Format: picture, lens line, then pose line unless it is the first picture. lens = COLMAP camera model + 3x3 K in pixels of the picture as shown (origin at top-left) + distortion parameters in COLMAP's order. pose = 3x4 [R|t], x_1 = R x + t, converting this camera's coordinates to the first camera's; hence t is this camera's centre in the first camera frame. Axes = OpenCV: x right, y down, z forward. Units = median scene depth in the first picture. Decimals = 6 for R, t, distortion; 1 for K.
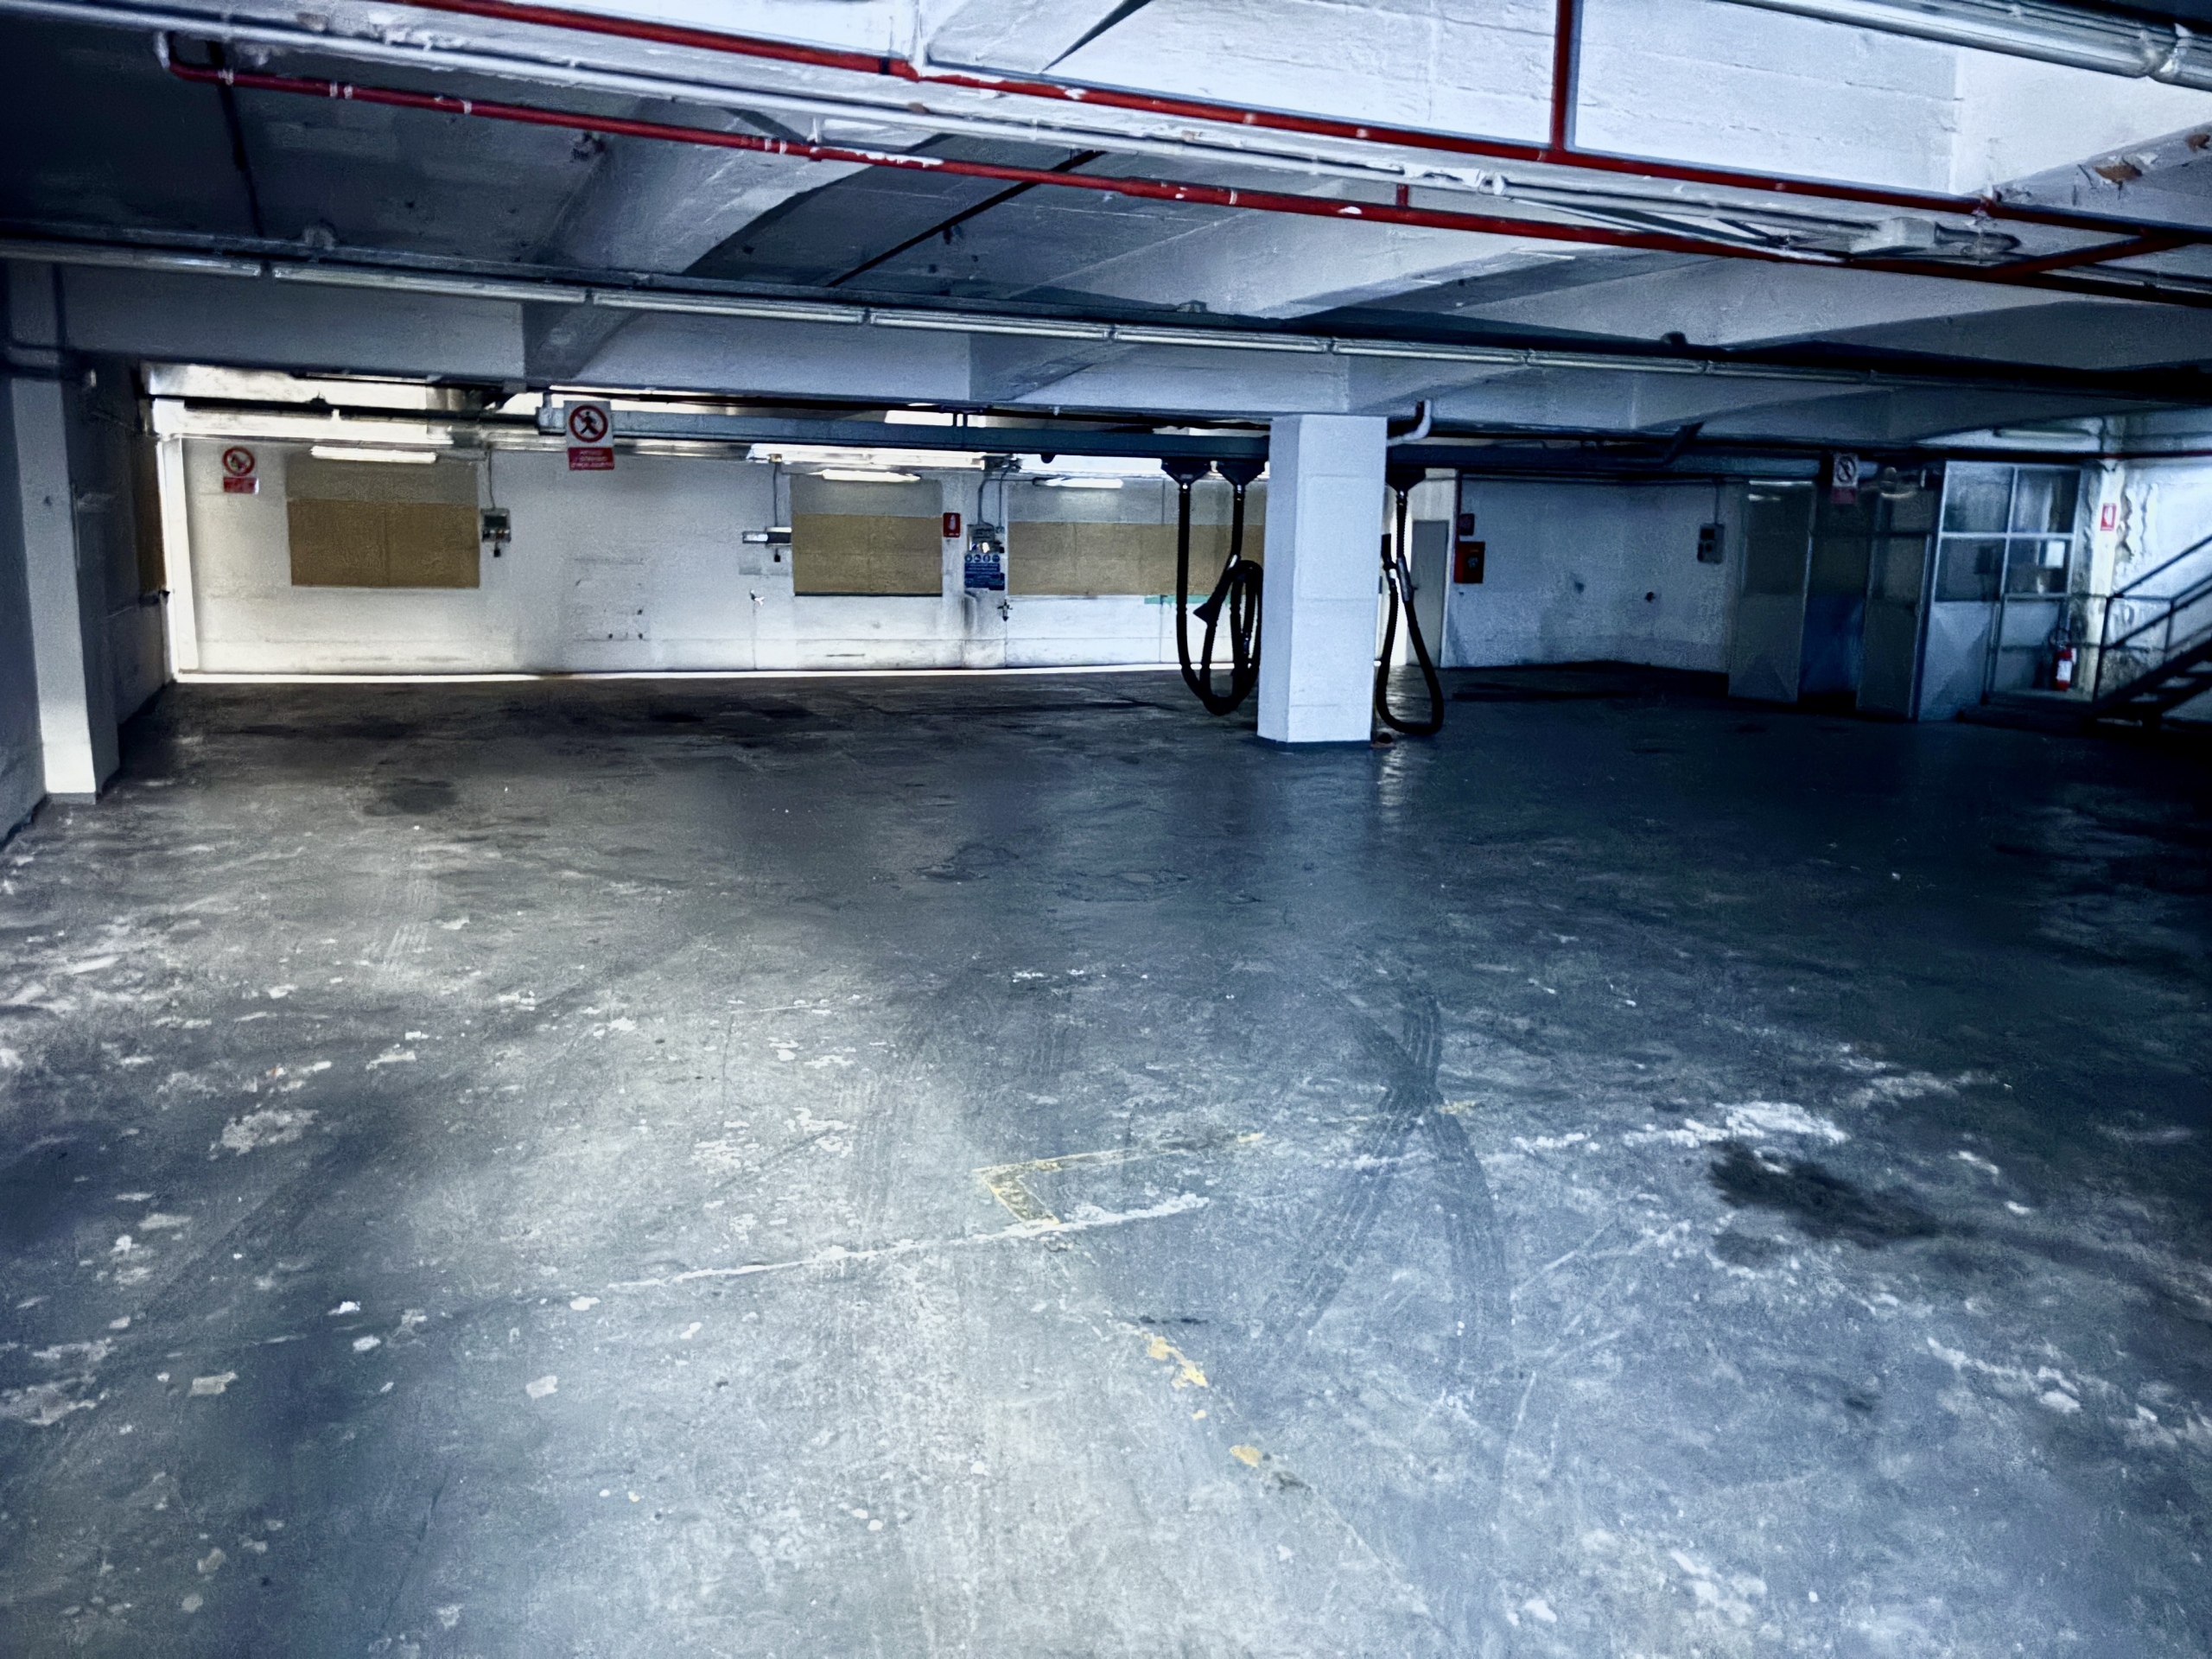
lens RADIAL K [[1671.2, 0, 1094.5], [0, 1671.2, 821.7], [0, 0, 1]] dist [0.055035, -0.039262]
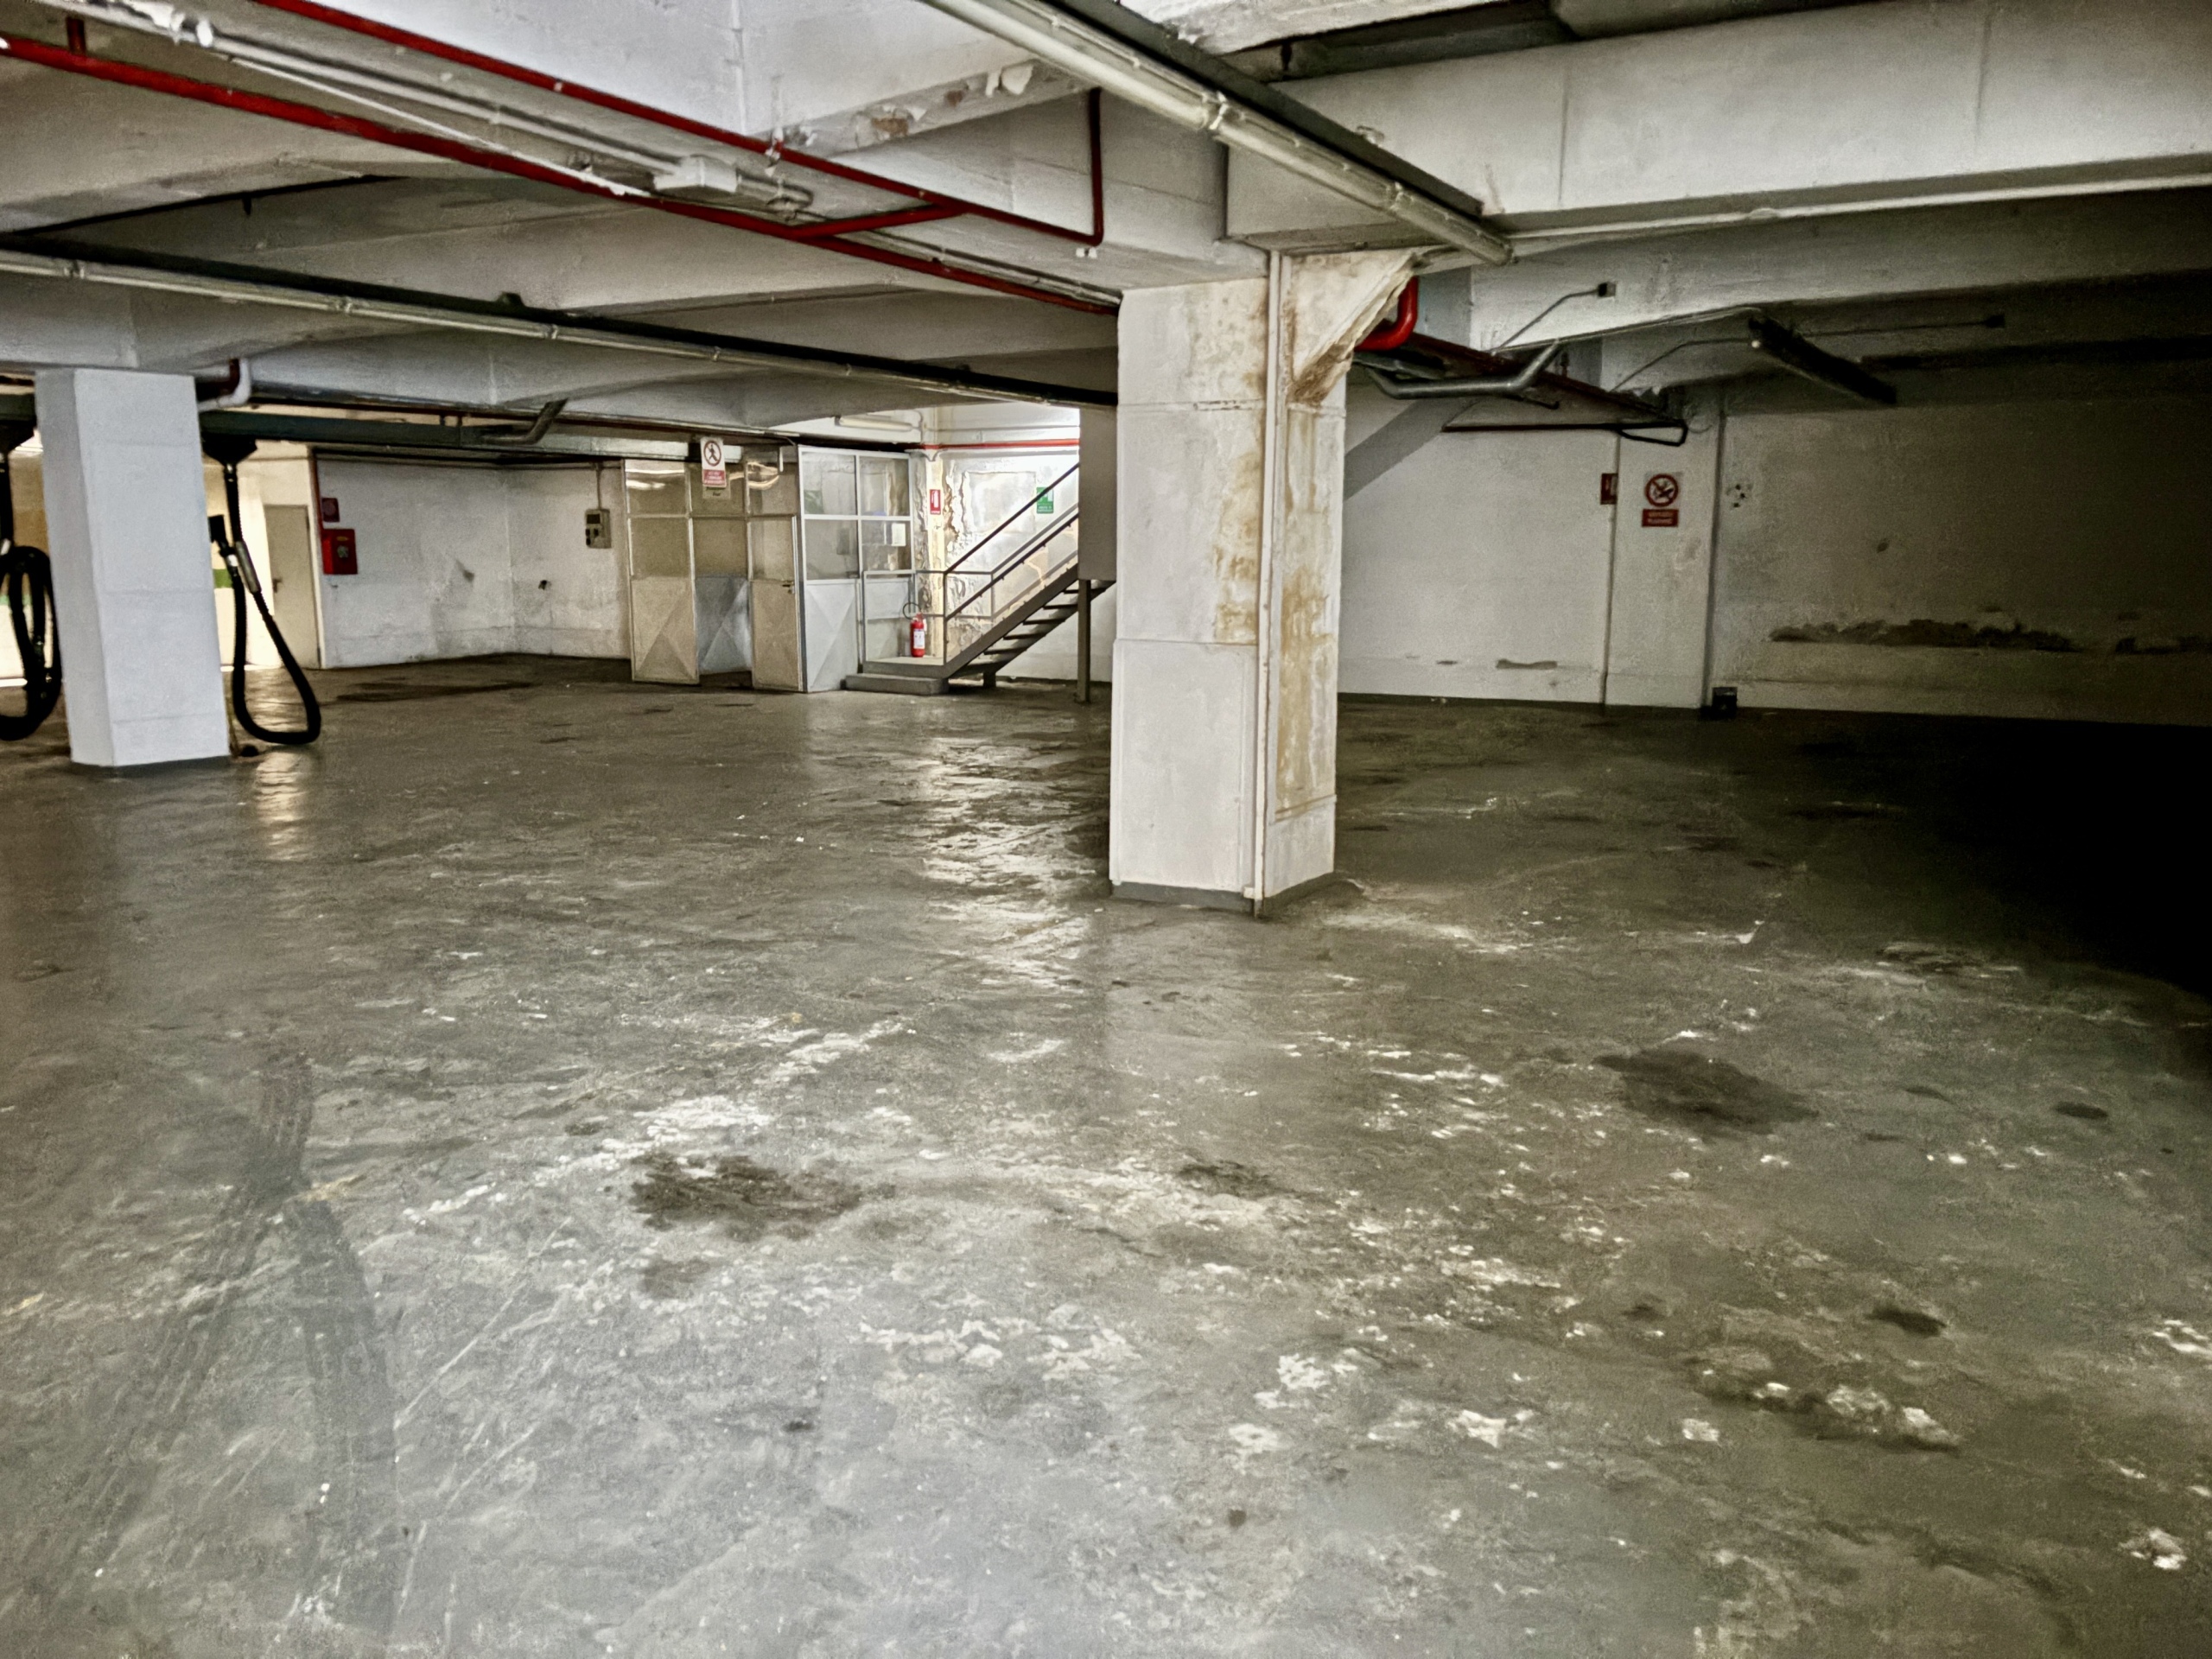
lens RADIAL K [[1671.2, 0, 1106.9], [0, 1671.2, 834.5], [0, 0, 1]] dist [0.055035, -0.039262]
pose [[0.807998, -0.120996, 0.576628, 0.058233], [0.114582, 0.992270, 0.047655, 0.002989], [-0.577937, 0.027566, 0.815616, 0.090943]]
